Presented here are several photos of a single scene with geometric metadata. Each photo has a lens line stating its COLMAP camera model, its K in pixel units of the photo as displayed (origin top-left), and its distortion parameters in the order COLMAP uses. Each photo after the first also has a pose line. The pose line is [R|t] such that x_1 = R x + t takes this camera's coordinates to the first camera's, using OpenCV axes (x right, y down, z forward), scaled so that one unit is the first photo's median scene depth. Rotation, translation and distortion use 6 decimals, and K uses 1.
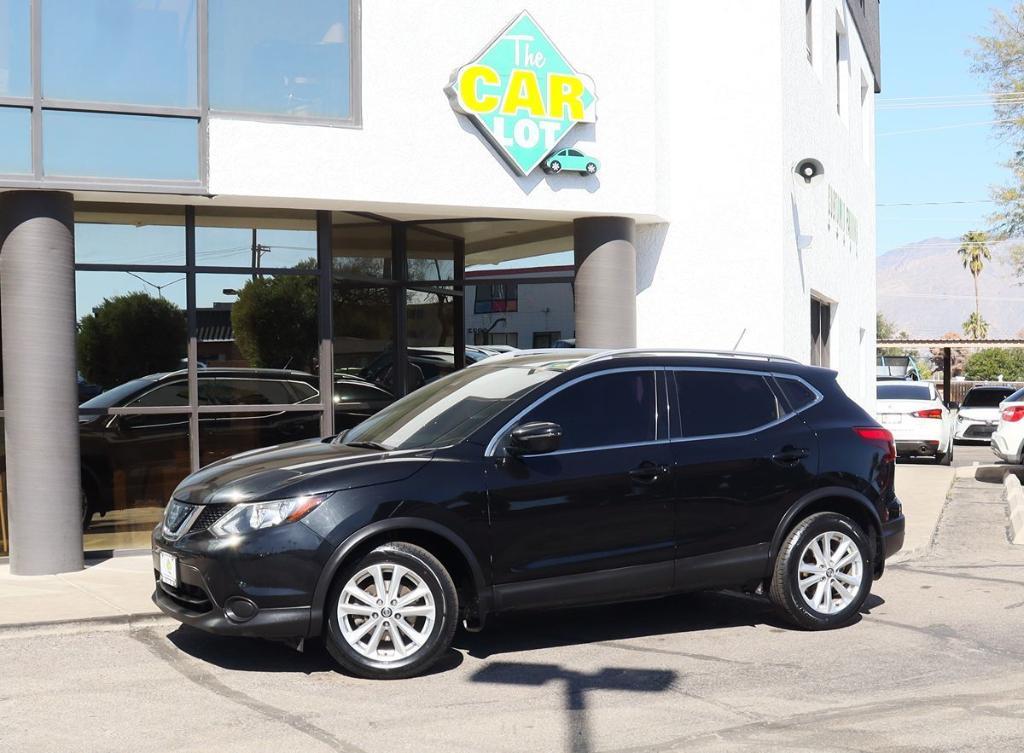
lens RADIAL K [[1682.1, 0, 512.0], [0, 1682.1, 376.5], [0, 0, 1]] dist [-0.192677, 0.179188]
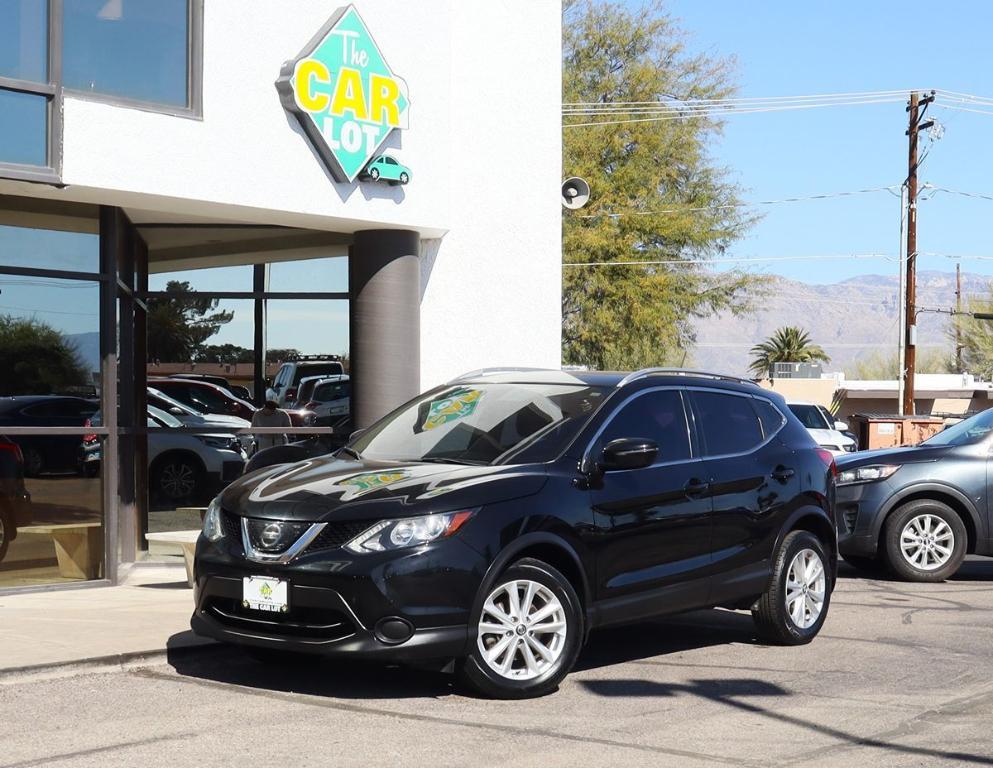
lens RADIAL K [[1997.4, 0, 496.5], [0, 1997.4, 384.0], [0, 0, 1]] dist [-0.181986, -0.041992]
pose [[0.915322, 0.019762, 0.402237, -0.392144], [-0.012313, 0.999702, -0.021096, 0.015381], [-0.402534, 0.014357, 0.915293, -0.043221]]
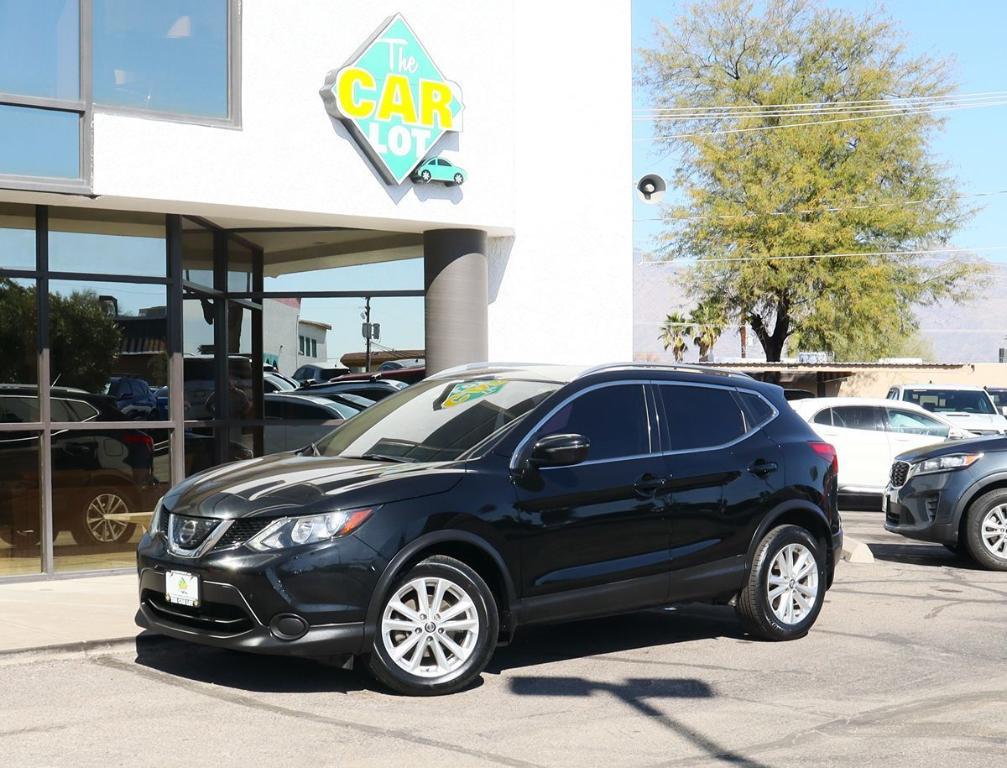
lens RADIAL K [[1823.5, 0, 440.8], [0, 1823.5, 413.6], [0, 0, 1]] dist [-0.193617, 0.136825]
pose [[0.977075, 0.004287, 0.212850, -0.207668], [-0.005381, 0.999975, 0.004561, 0.007656], [-0.212825, -0.005601, 0.977074, -0.028918]]
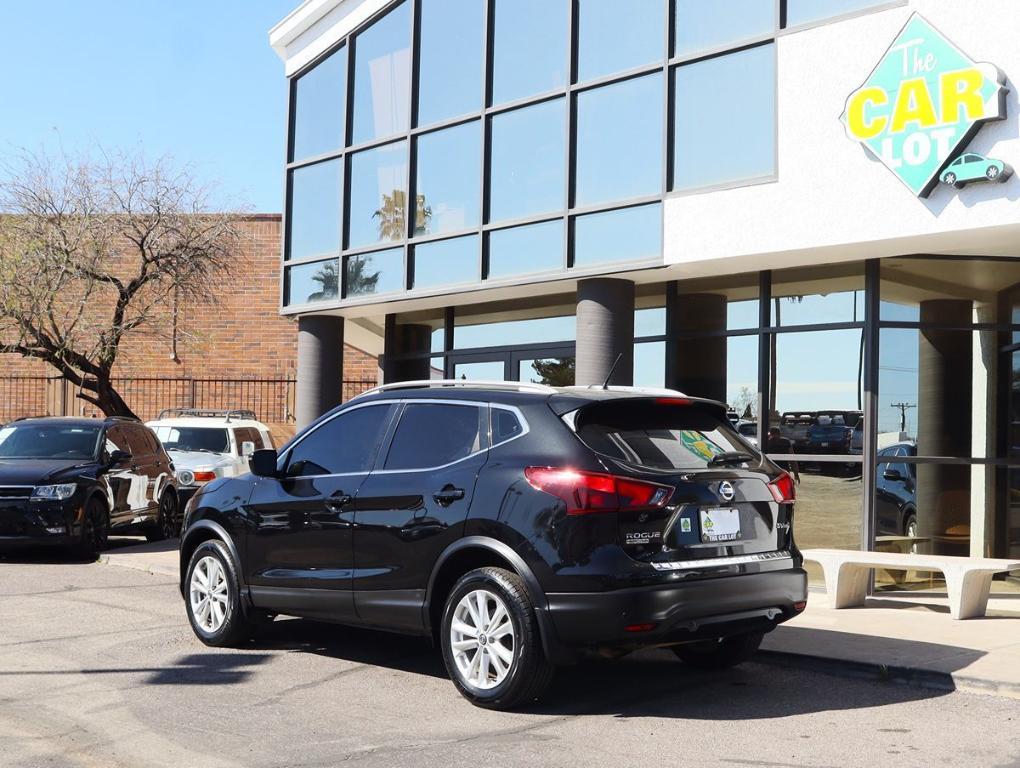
lens RADIAL K [[1386.1, 0, 510.0], [0, 1386.1, 384.0], [0, 0, 1]] dist [-0.165031, 0.059950]
pose [[0.225408, -0.044612, -0.973243, 0.712421], [-0.017806, 0.998596, -0.049898, 0.019603], [0.974102, 0.028577, 0.224297, 0.694430]]
